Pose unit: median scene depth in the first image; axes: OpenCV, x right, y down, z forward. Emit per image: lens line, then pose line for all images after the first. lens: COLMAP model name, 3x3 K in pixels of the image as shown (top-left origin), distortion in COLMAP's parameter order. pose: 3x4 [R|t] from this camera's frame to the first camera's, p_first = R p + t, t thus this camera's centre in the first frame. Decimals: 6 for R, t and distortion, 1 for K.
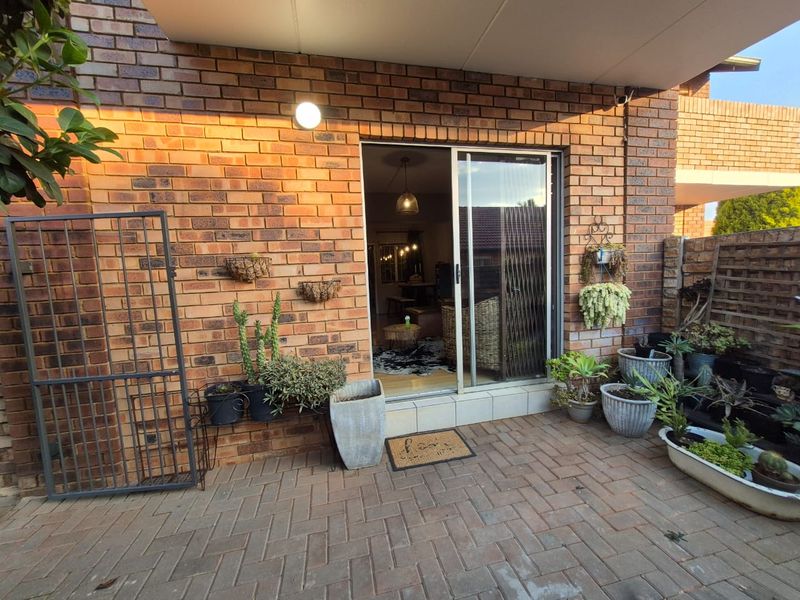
lens RADIAL K [[313.7, 0, 399.1], [0, 313.7, 304.3], [0, 0, 1]] dist [-0.000994, -0.000247]
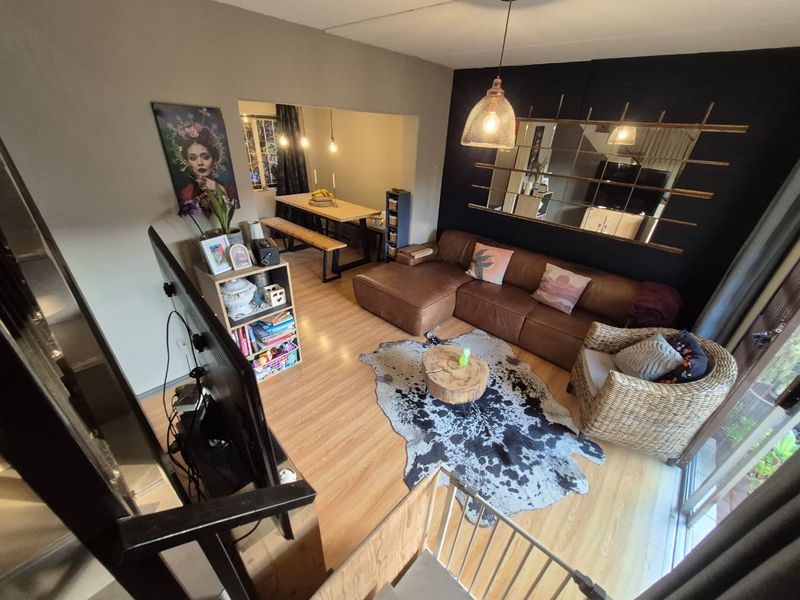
lens RADIAL K [[313.7, 0, 399.6], [0, 313.7, 305.4], [0, 0, 1]] dist [-0.000994, -0.000247]
pose [[0.815854, -0.202289, 0.541721, -0.727357], [-0.044847, 0.911859, 0.408047, -0.520223], [-0.576516, -0.357201, 0.734871, 1.313566]]
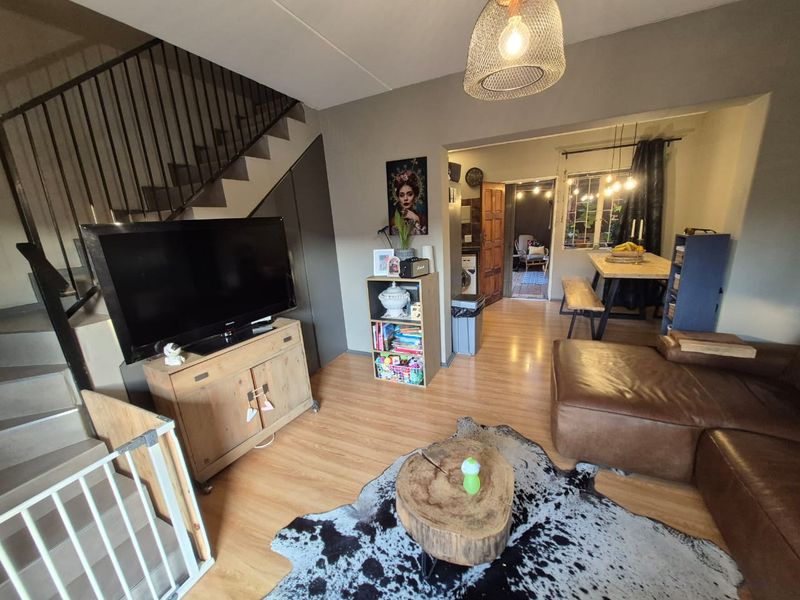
lens RADIAL K [[313.7, 0, 401.1], [0, 313.7, 304.2], [0, 0, 1]] dist [-0.000994, -0.000247]
pose [[0.797119, 0.158161, -0.582740, 0.246514], [-0.030667, 0.974444, 0.222525, -0.352416], [0.603042, -0.159509, 0.781599, 1.442388]]
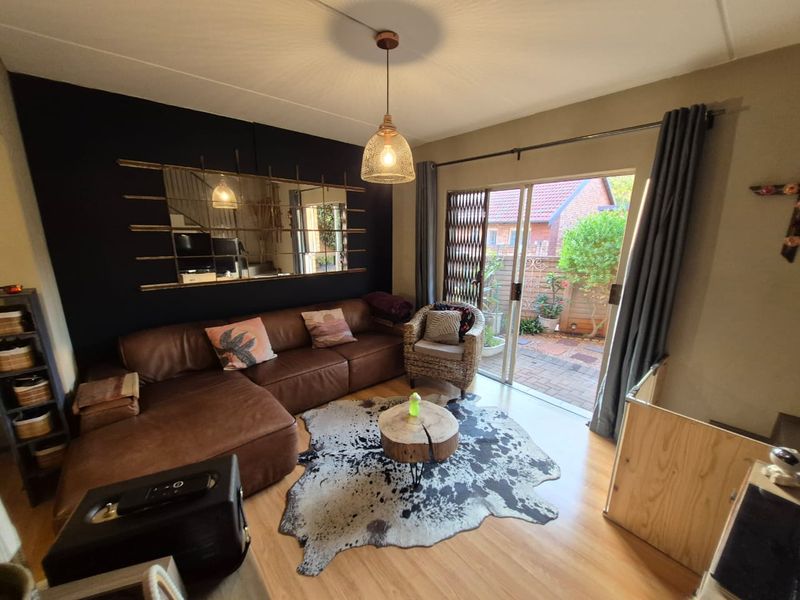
lens RADIAL K [[313.7, 0, 400.0], [0, 313.7, 305.8], [0, 0, 1]] dist [-0.000994, -0.000247]
pose [[-0.475314, -0.158400, 0.865440, -0.755818], [0.089798, 0.969789, 0.226818, -0.435973], [-0.875222, 0.185525, -0.446730, 2.387692]]
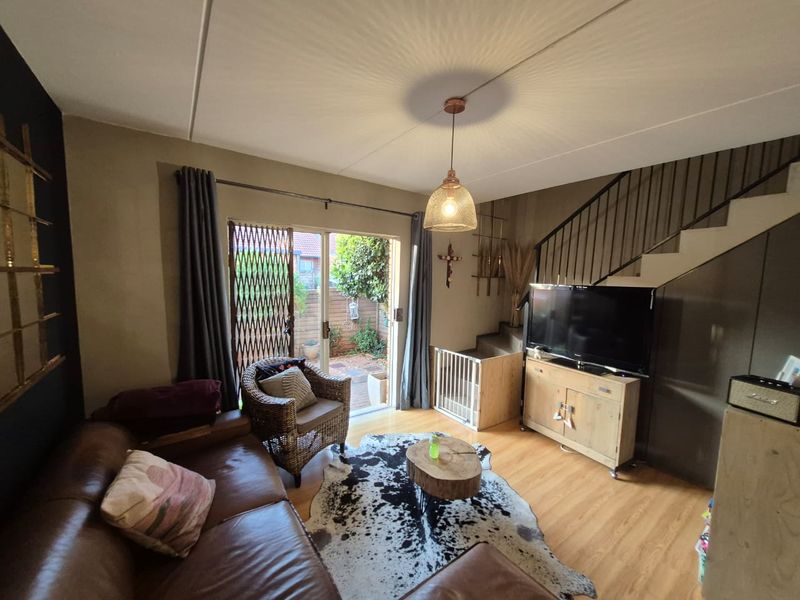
lens RADIAL K [[313.7, 0, 397.7], [0, 313.7, 305.9], [0, 0, 1]] dist [-0.000994, -0.000247]
pose [[-0.918173, 0.067165, -0.390446, 0.526251], [-0.011811, 0.980446, 0.196432, -0.538133], [0.396005, 0.184970, -0.899426, 2.735756]]
